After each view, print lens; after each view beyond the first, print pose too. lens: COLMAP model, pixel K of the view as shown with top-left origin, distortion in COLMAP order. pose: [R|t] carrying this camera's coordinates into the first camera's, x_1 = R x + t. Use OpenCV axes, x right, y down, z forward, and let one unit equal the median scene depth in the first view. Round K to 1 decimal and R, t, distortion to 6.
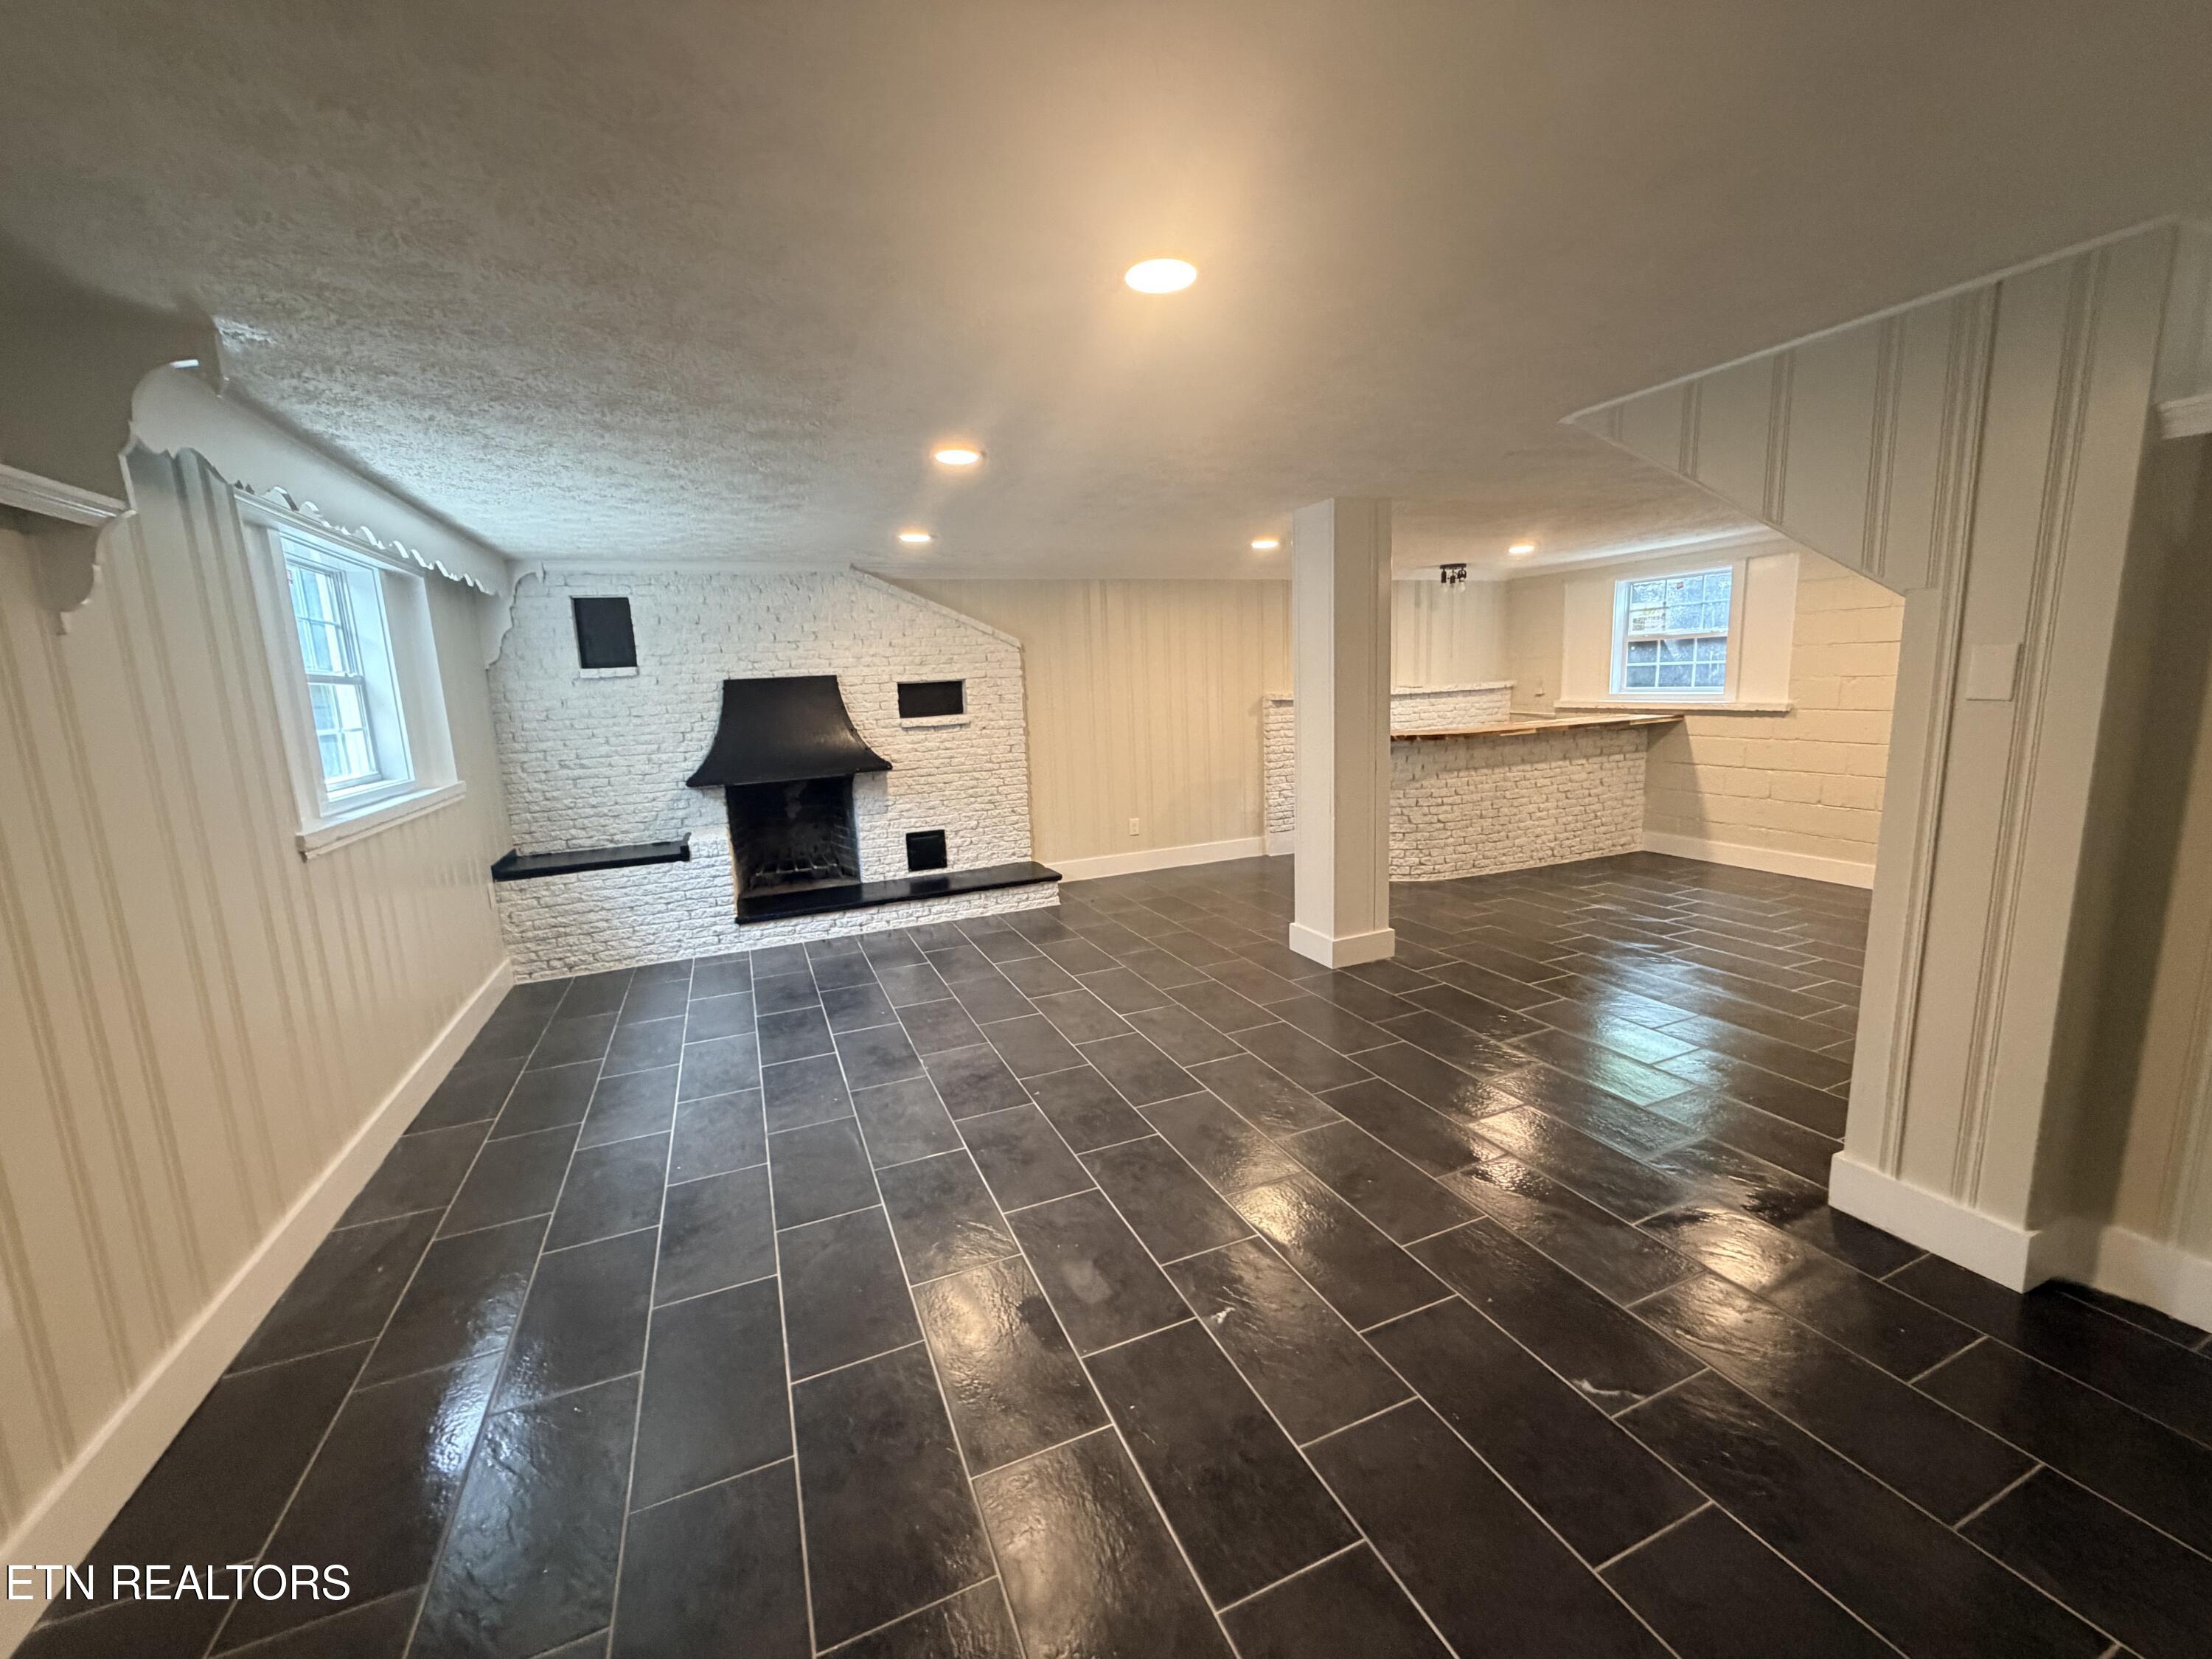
lens RADIAL K [[886.7, 0, 1114.8], [0, 886.7, 828.9], [0, 0, 1]] dist [-0.000266, 0.000075]
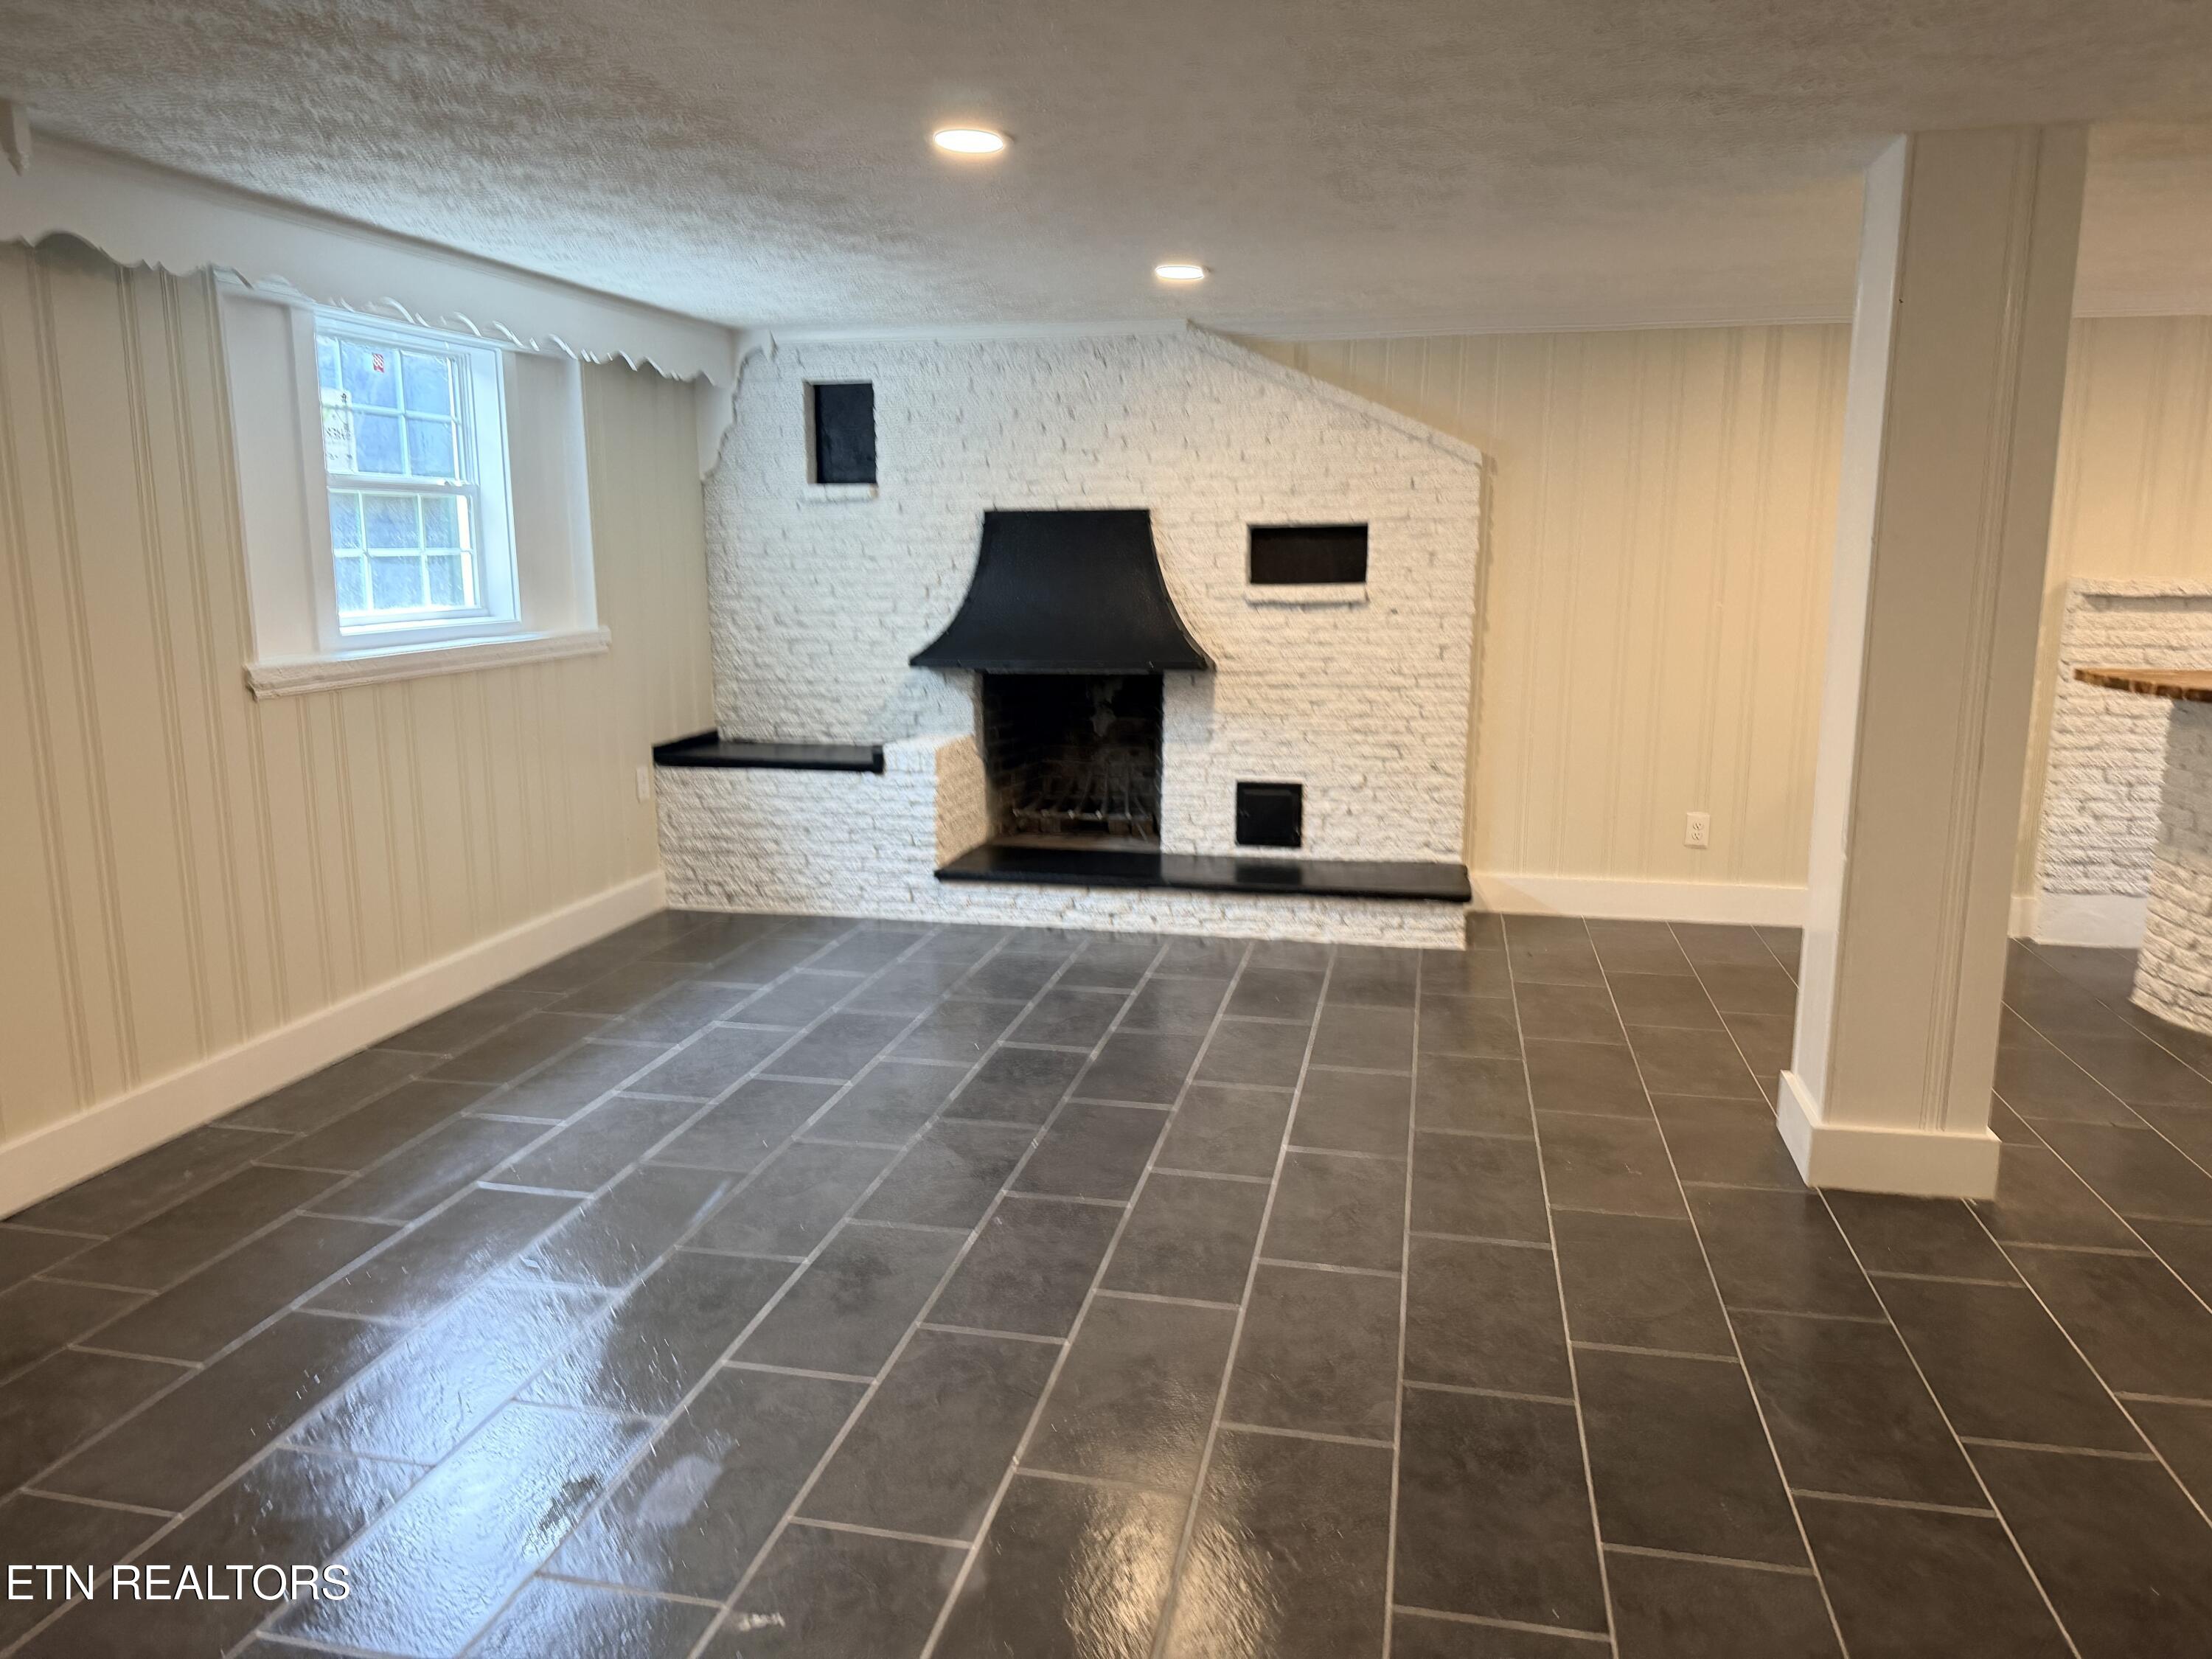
lens RADIAL K [[1556.7, 0, 1106.0], [0, 1556.7, 829.5], [0, 0, 1]] dist [0.172401, -0.339556]
pose [[0.811864, 0.147768, -0.564837, 0.321341], [-0.130981, 0.988879, 0.070437, -0.027504], [0.568964, 0.016797, 0.822191, 0.102456]]
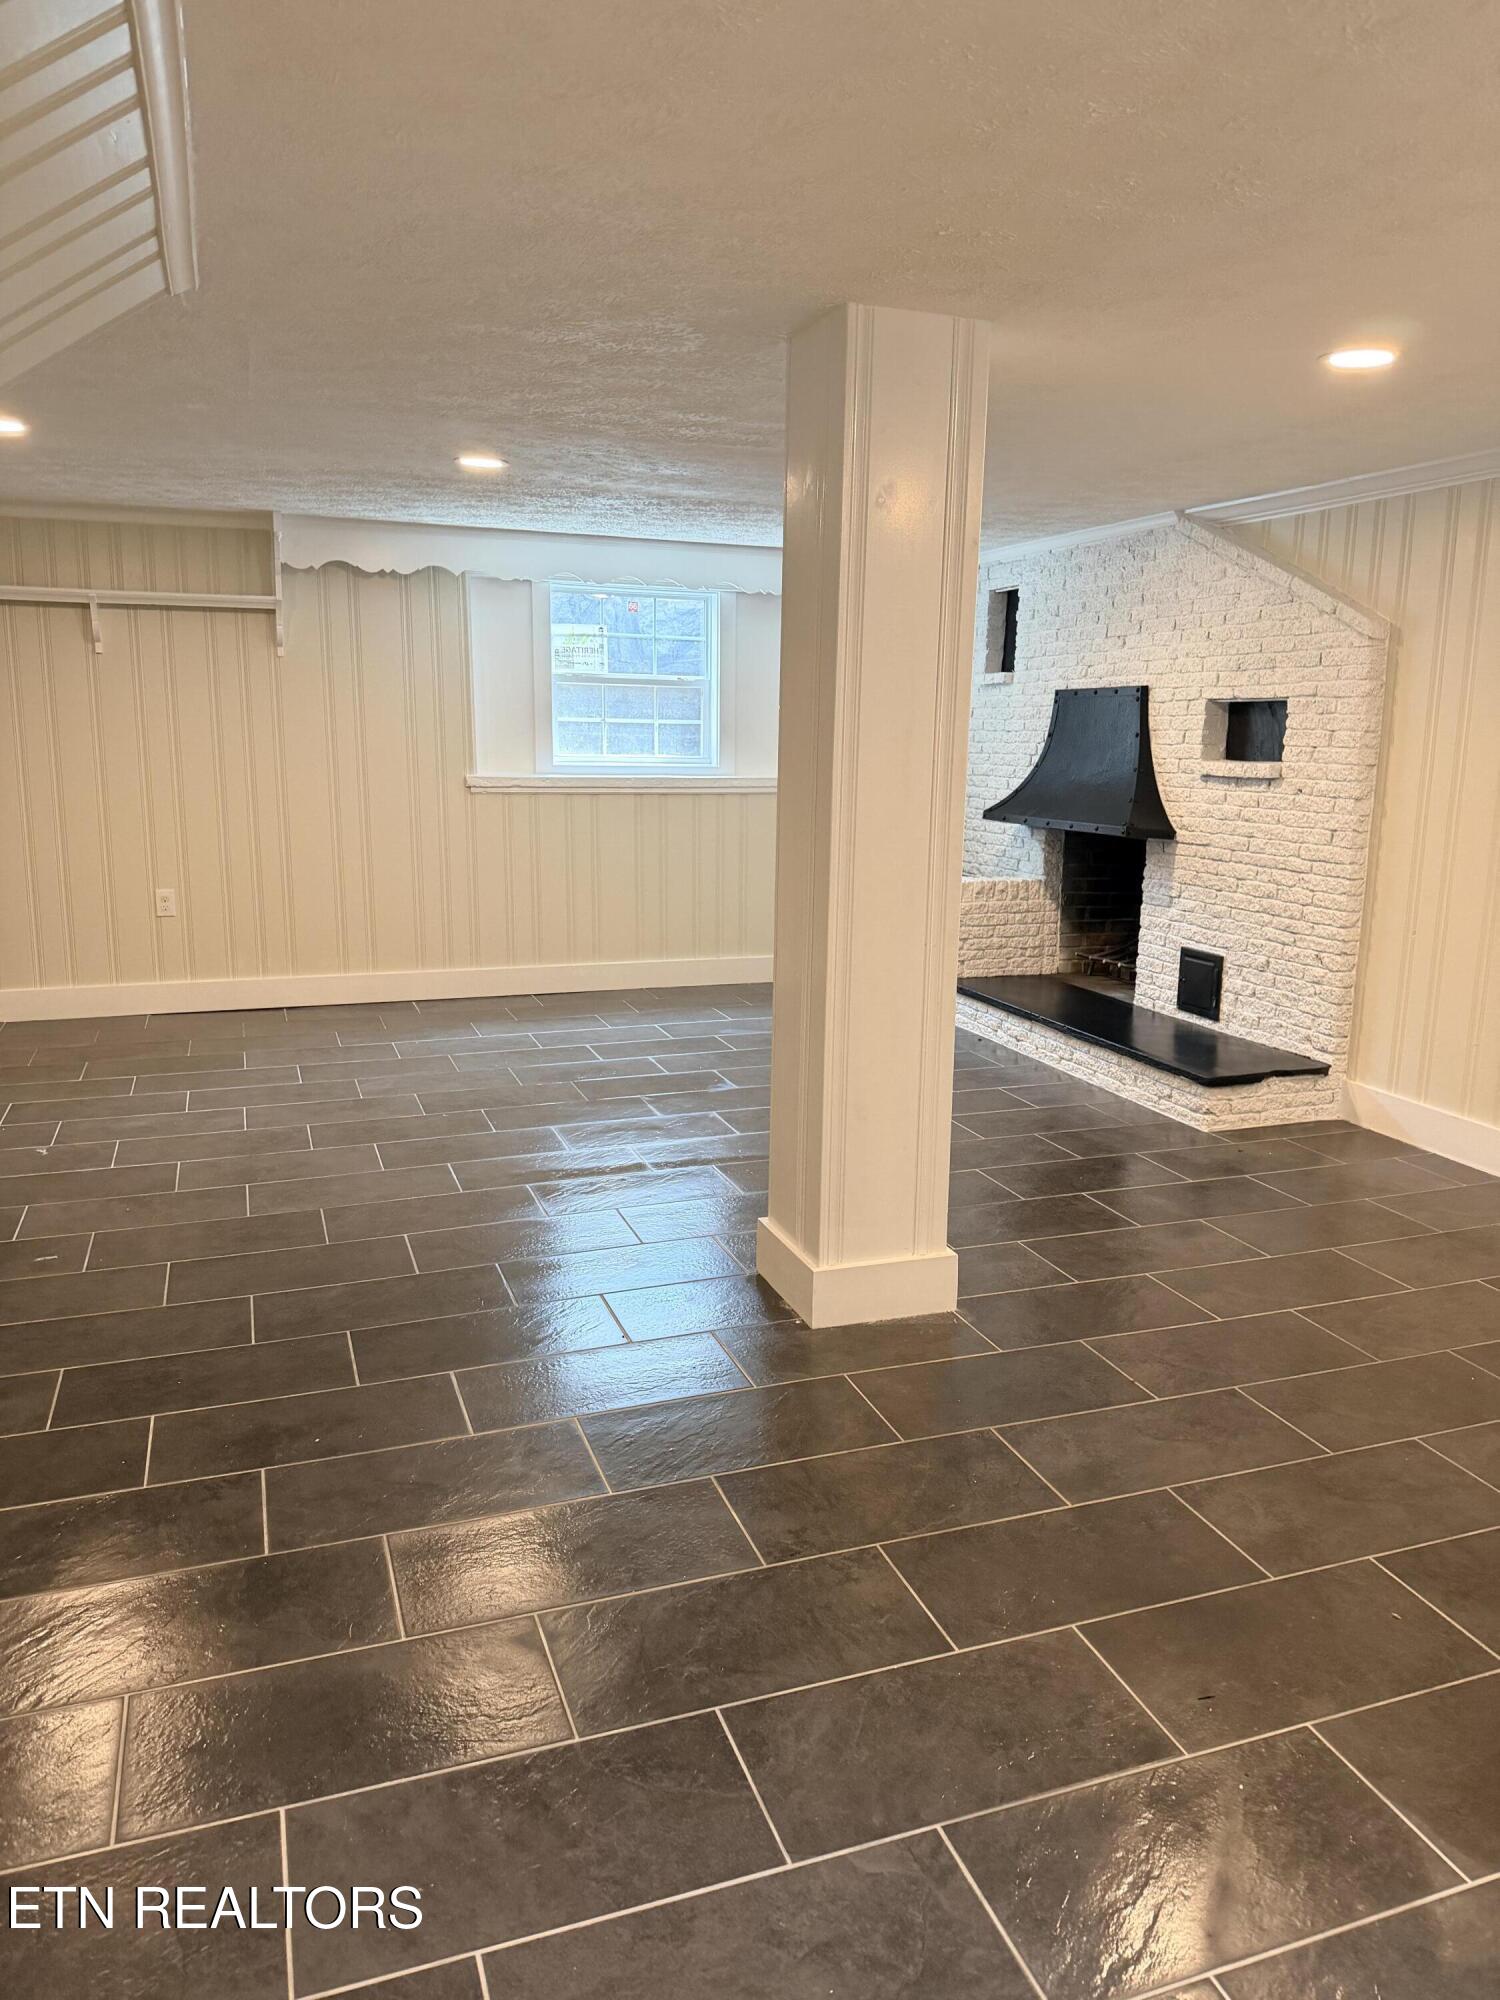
lens RADIAL K [[1407.5, 0, 750.0], [0, 1407.5, 1000.0], [0, 0, 1]] dist [0.172401, -0.339556]
pose [[-0.066760, 0.233373, -0.970093, 0.847383], [-0.180013, 0.953490, 0.241767, -0.162891], [0.981396, 0.190770, -0.021645, 0.816525]]
